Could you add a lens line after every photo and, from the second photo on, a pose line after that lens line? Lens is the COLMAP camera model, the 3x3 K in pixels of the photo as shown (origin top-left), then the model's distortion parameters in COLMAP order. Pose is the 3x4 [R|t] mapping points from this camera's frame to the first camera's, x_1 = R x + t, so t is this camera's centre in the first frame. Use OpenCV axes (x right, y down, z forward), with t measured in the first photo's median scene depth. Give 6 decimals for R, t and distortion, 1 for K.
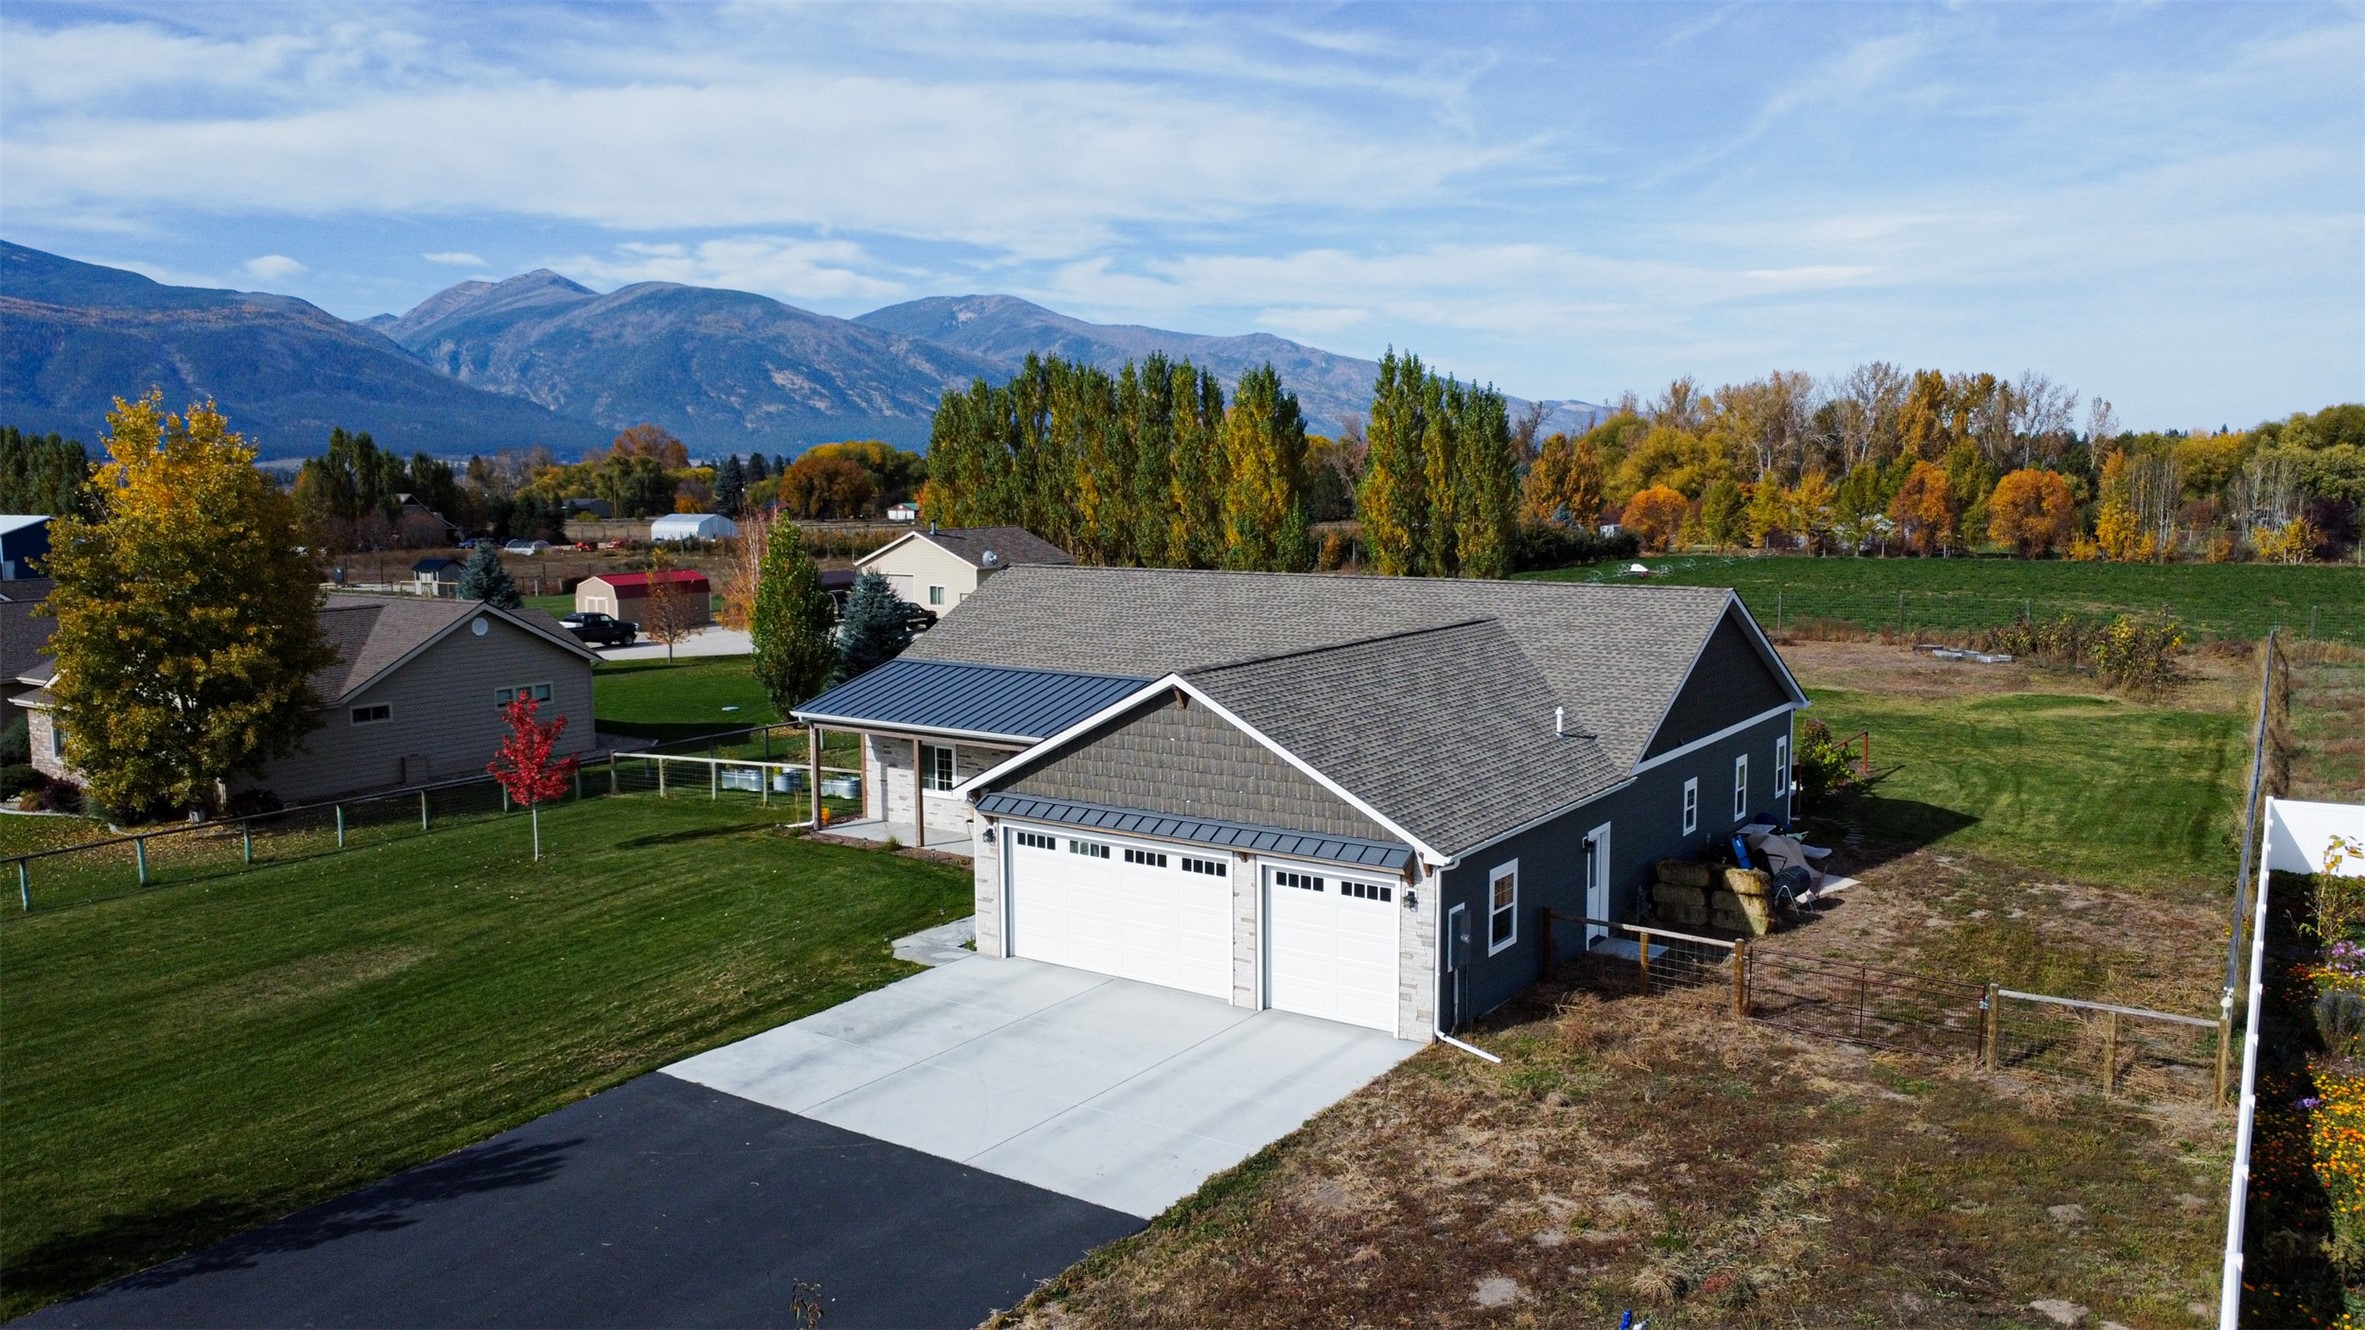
lens RADIAL K [[1720.5, 0, 1176.3], [0, 1720.5, 651.1], [0, 0, 1]] dist [-0.025135, -0.022289]
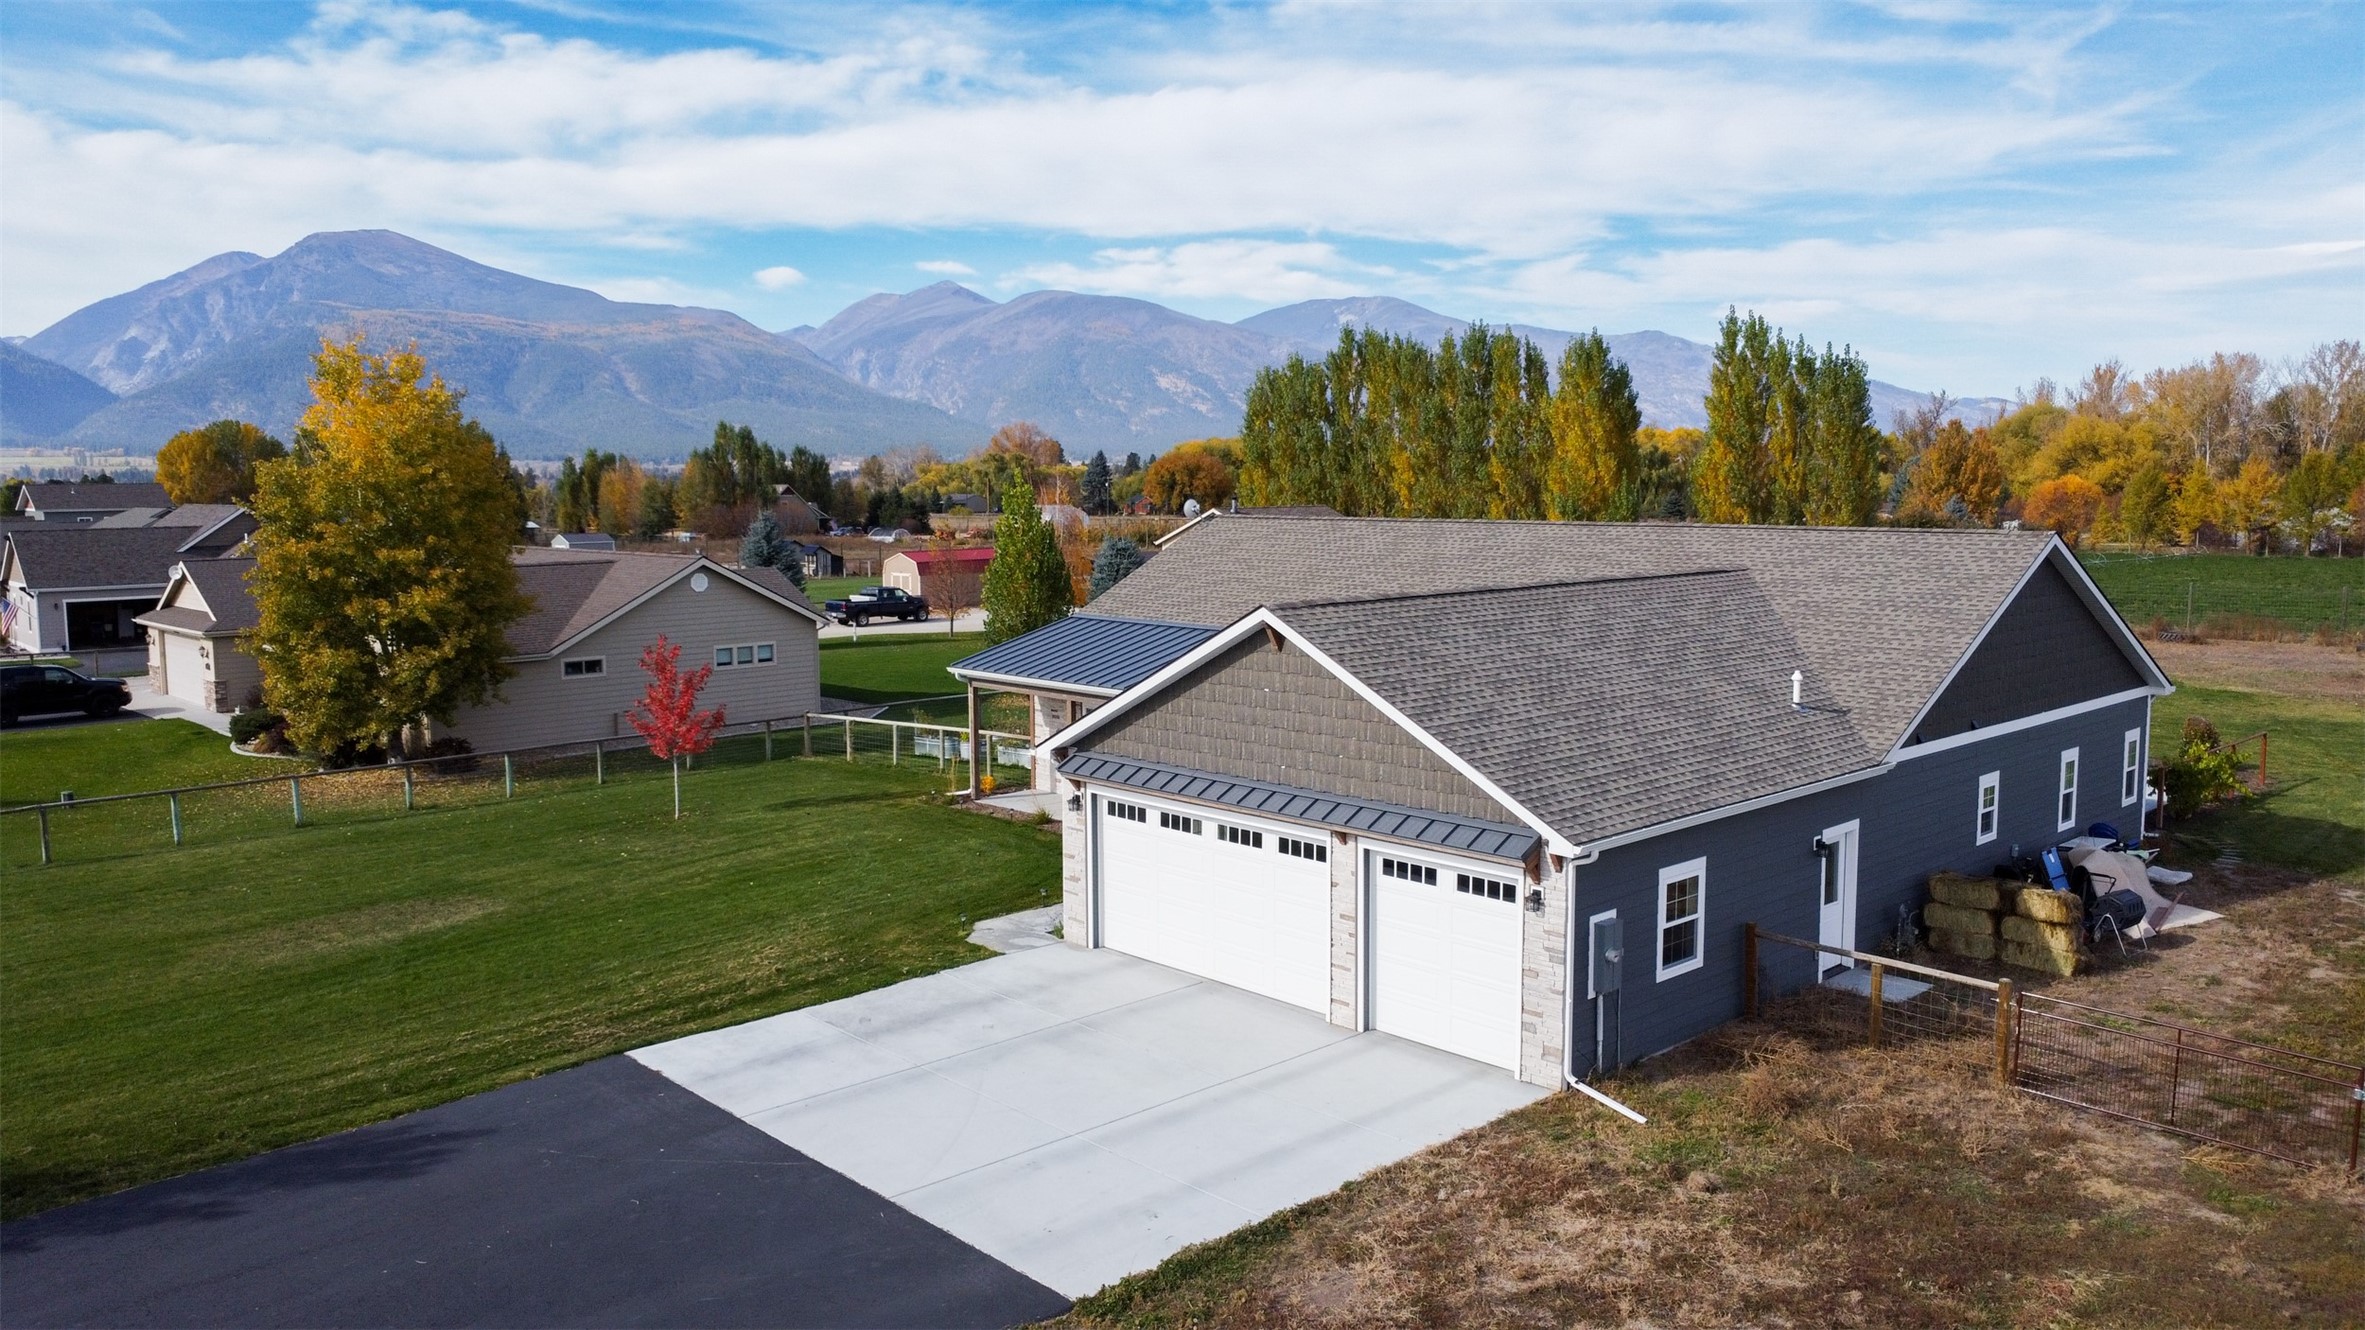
lens RADIAL K [[1720.5, 0, 1176.3], [0, 1720.5, 651.1], [0, 0, 1]] dist [-0.025135, -0.022289]
pose [[0.976388, 0.022325, -0.214868, 0.101420], [-0.022571, 0.999744, 0.001310, 0.025643], [0.214842, 0.003571, 0.976642, 0.155191]]
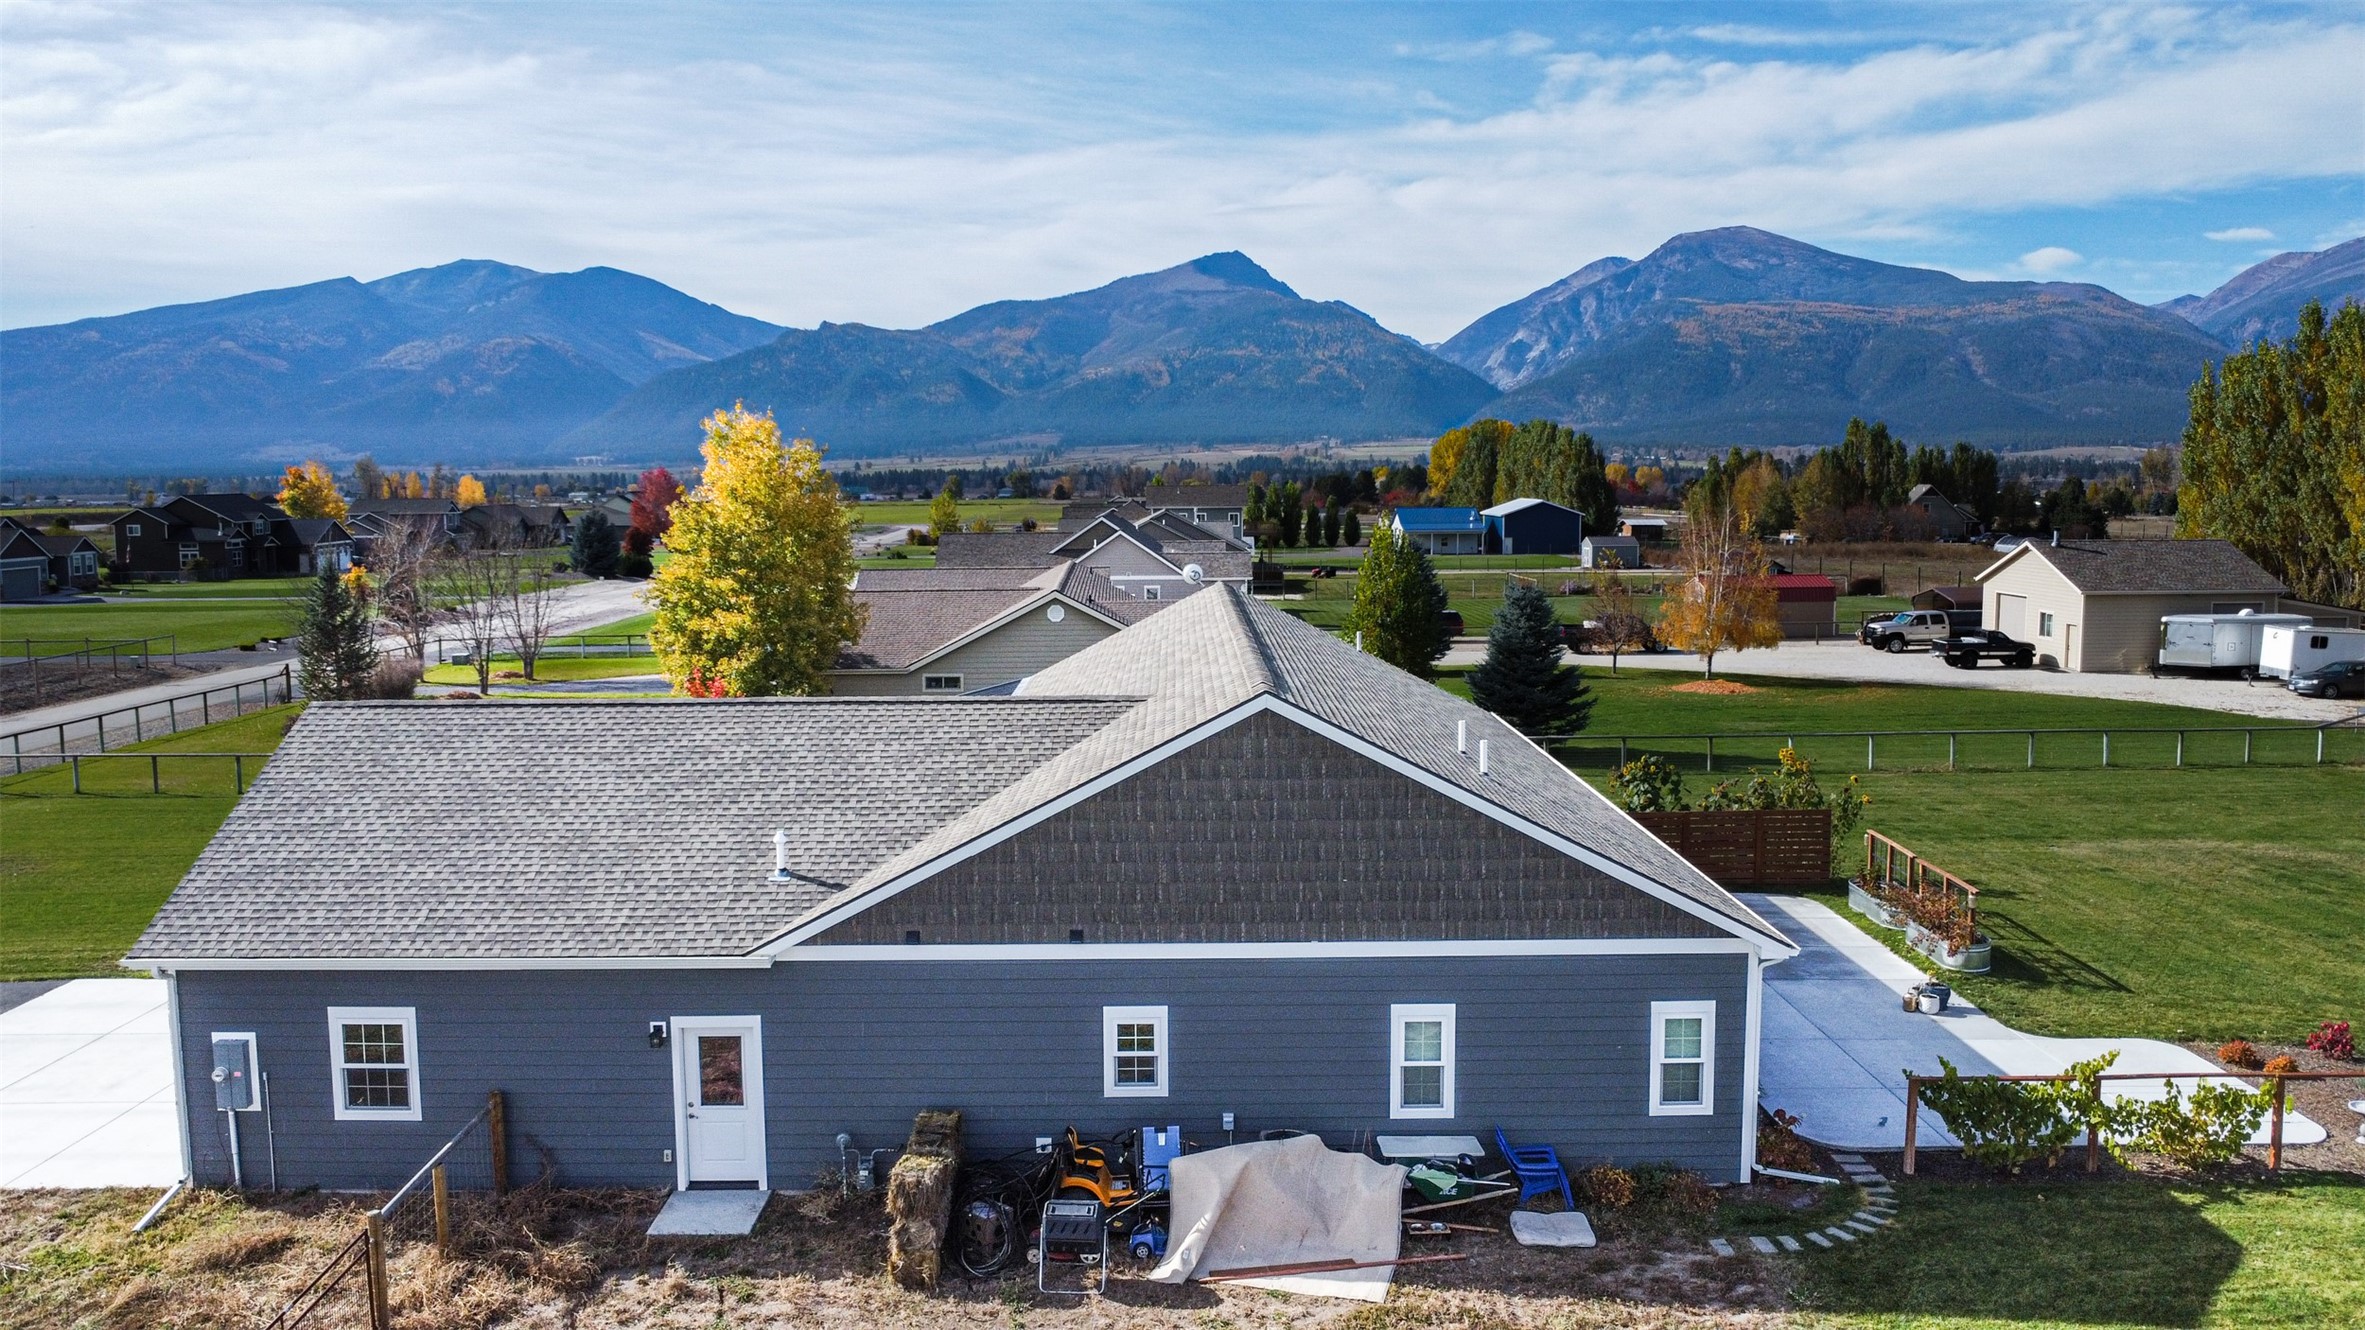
lens RADIAL K [[1720.5, 0, 1176.3], [0, 1720.5, 651.1], [0, 0, 1]] dist [-0.025135, -0.022289]
pose [[0.574614, 0.087469, -0.813737, 0.752407], [-0.082049, 0.995420, 0.049060, -0.073056], [0.814301, 0.038576, 0.579159, 0.651095]]
